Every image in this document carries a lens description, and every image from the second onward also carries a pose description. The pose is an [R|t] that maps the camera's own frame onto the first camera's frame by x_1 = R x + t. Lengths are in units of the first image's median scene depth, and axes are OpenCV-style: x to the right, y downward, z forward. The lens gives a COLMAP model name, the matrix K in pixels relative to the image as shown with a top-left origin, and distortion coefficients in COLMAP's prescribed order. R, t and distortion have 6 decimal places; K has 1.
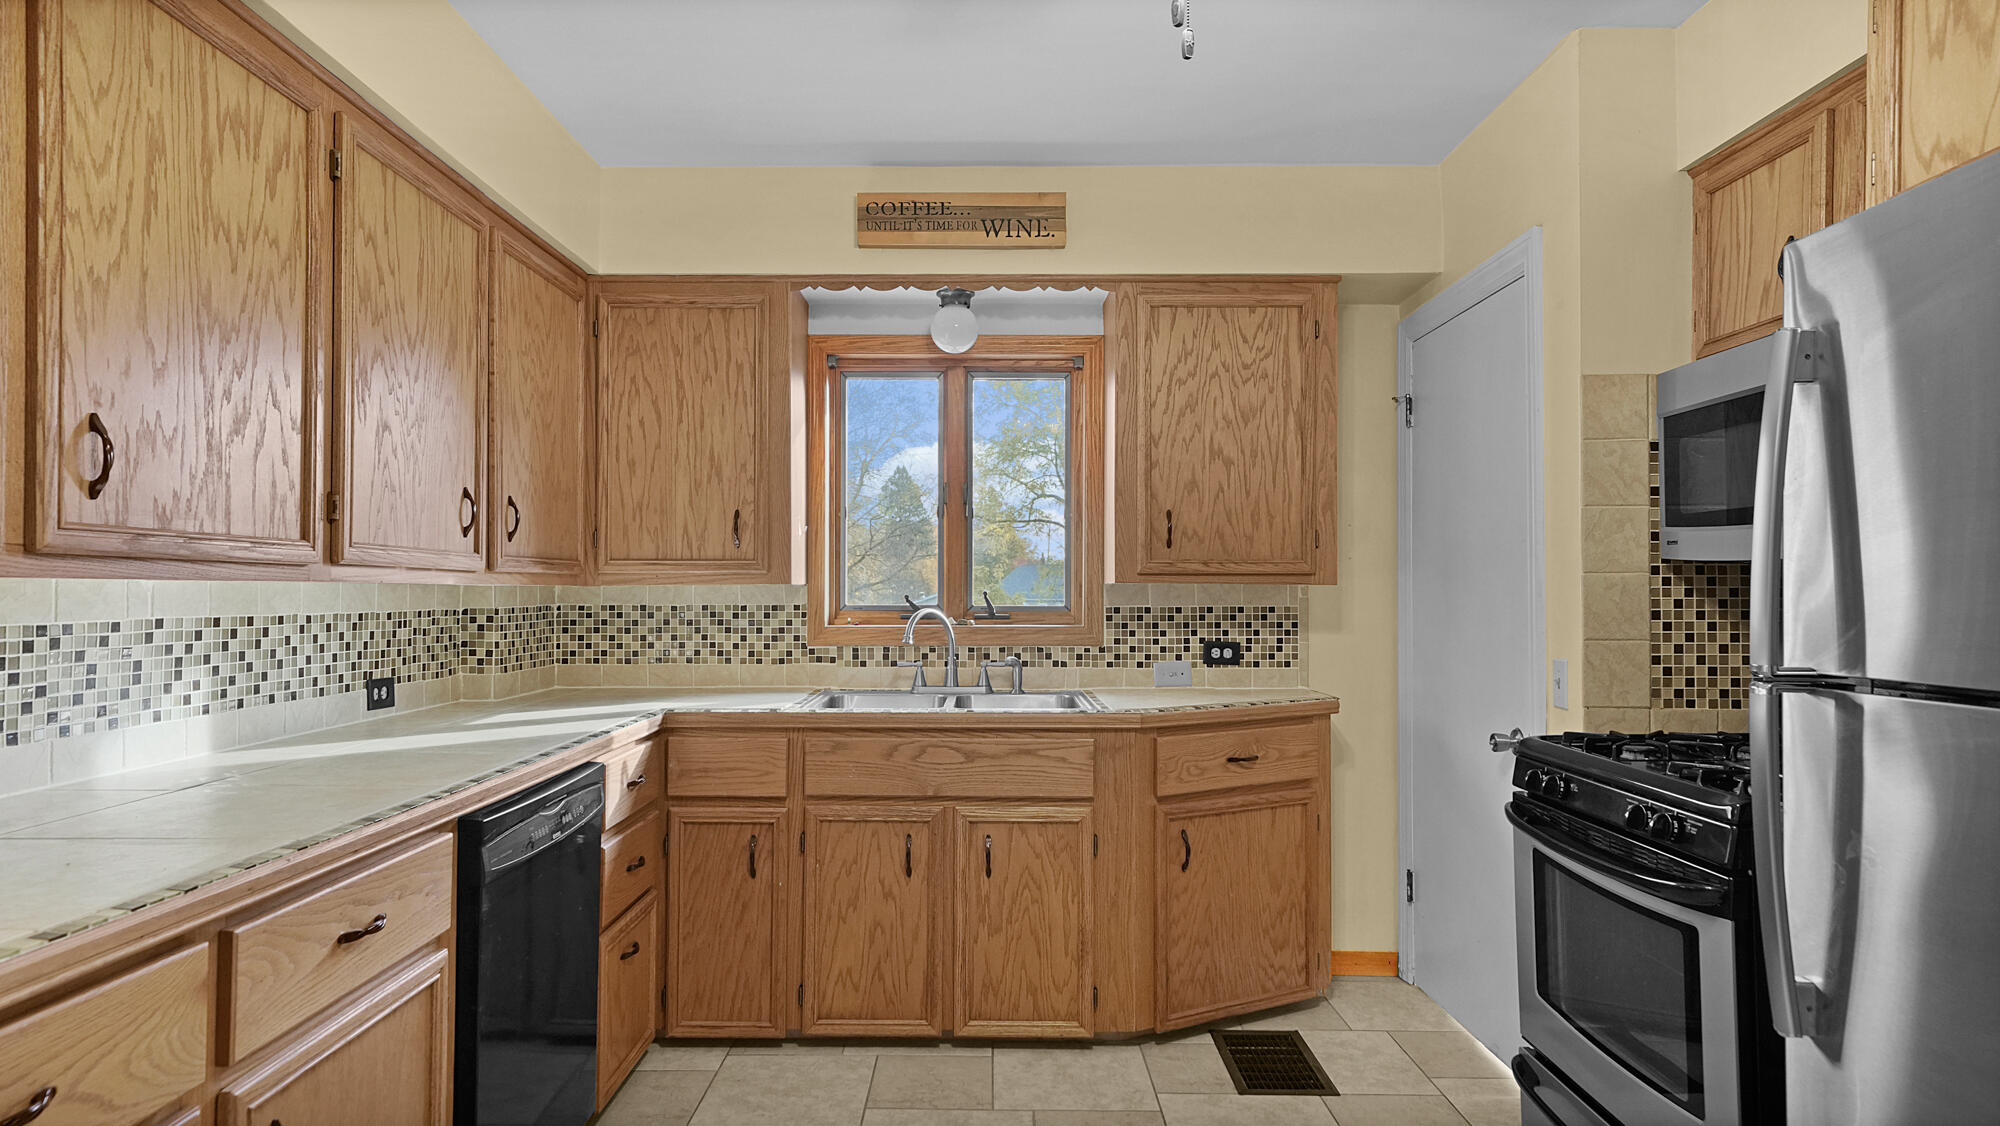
lens RADIAL K [[1128.4, 0, 986.5], [0, 1128.4, 619.1], [0, 0, 1]] dist [0.019462, 0.002206]
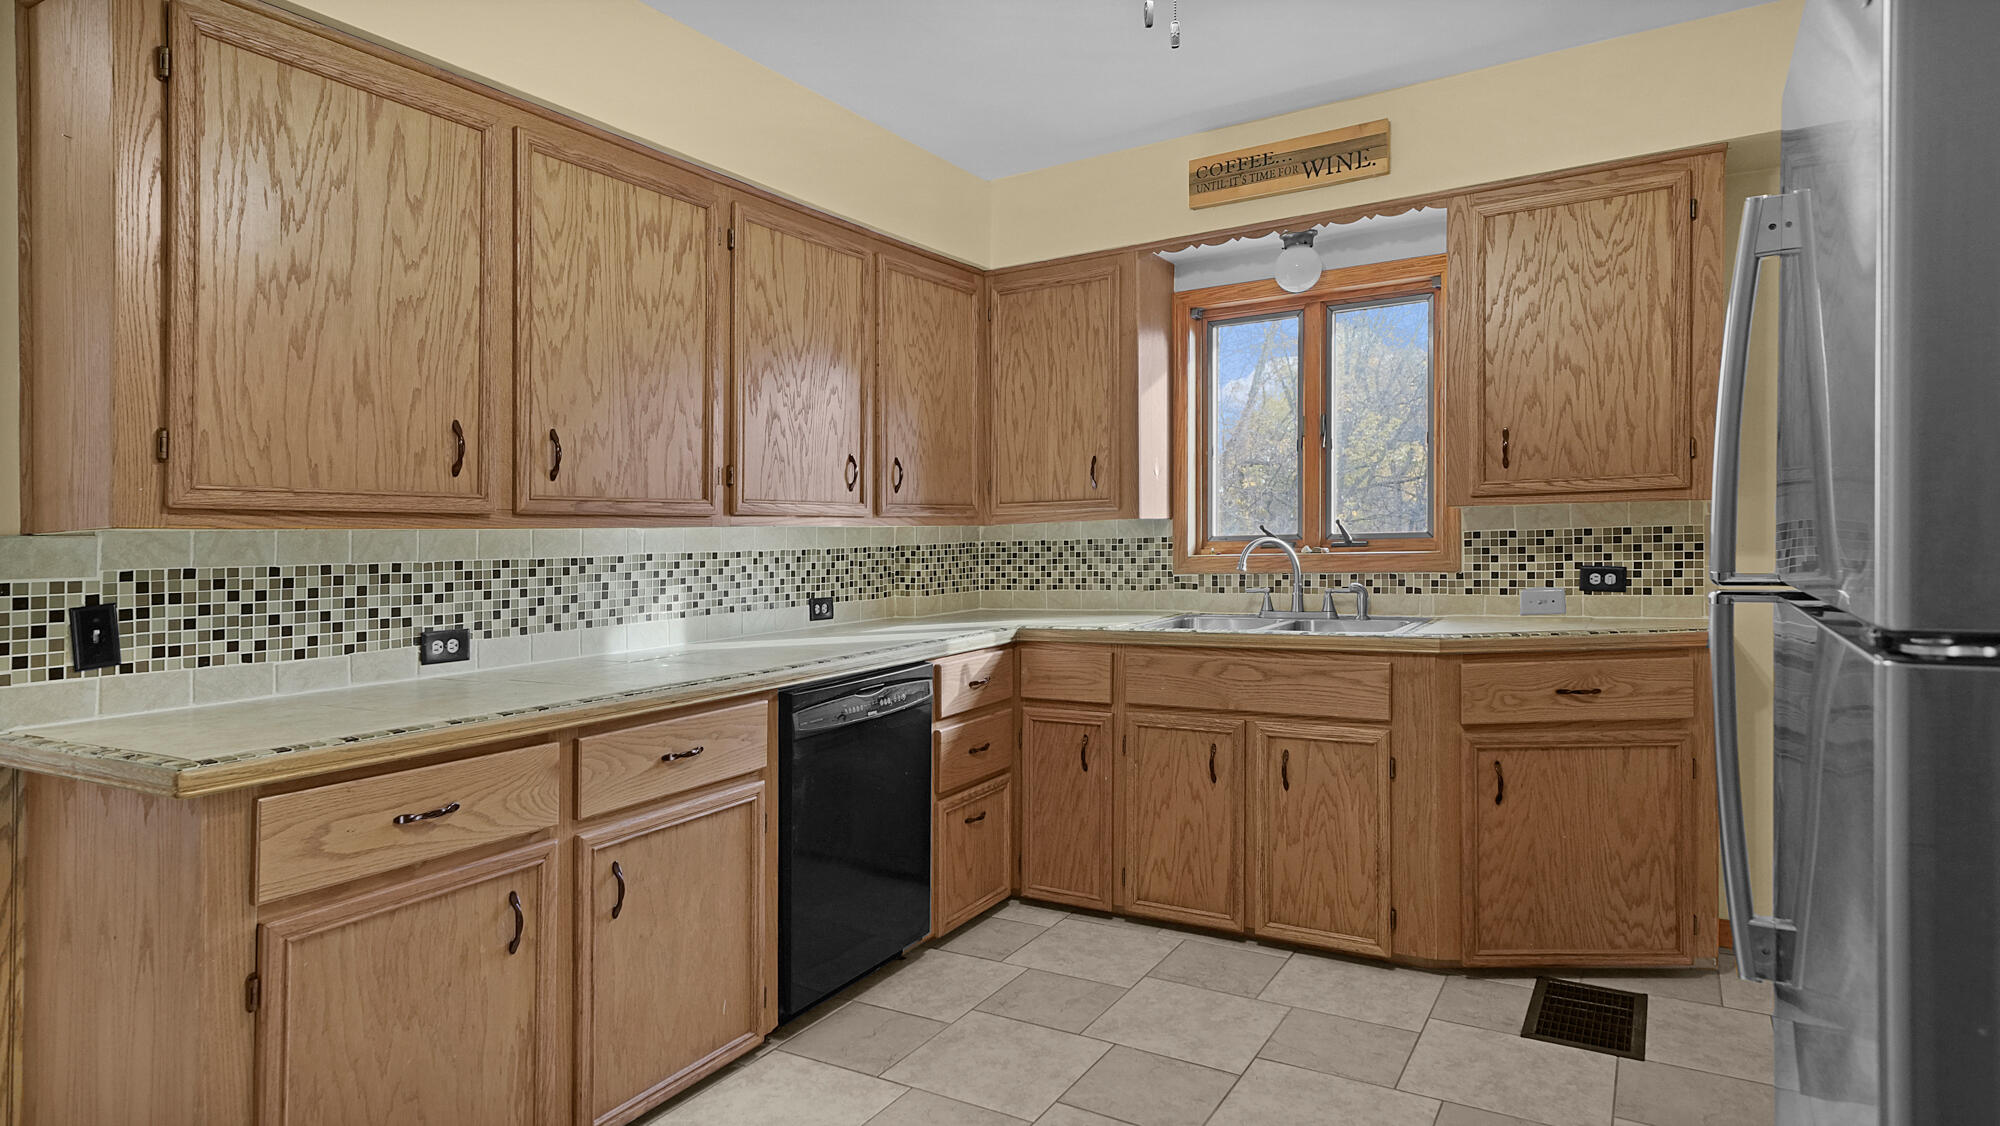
lens RADIAL K [[1117.5, 0, 1002.0], [0, 1117.5, 565.6], [0, 0, 1]] dist [0.017312, -0.000262]
pose [[0.857358, -0.010567, -0.514611, 0.313198], [0.014098, 0.999896, 0.002957, 0.011800], [0.514527, -0.009790, 0.857418, -0.032847]]
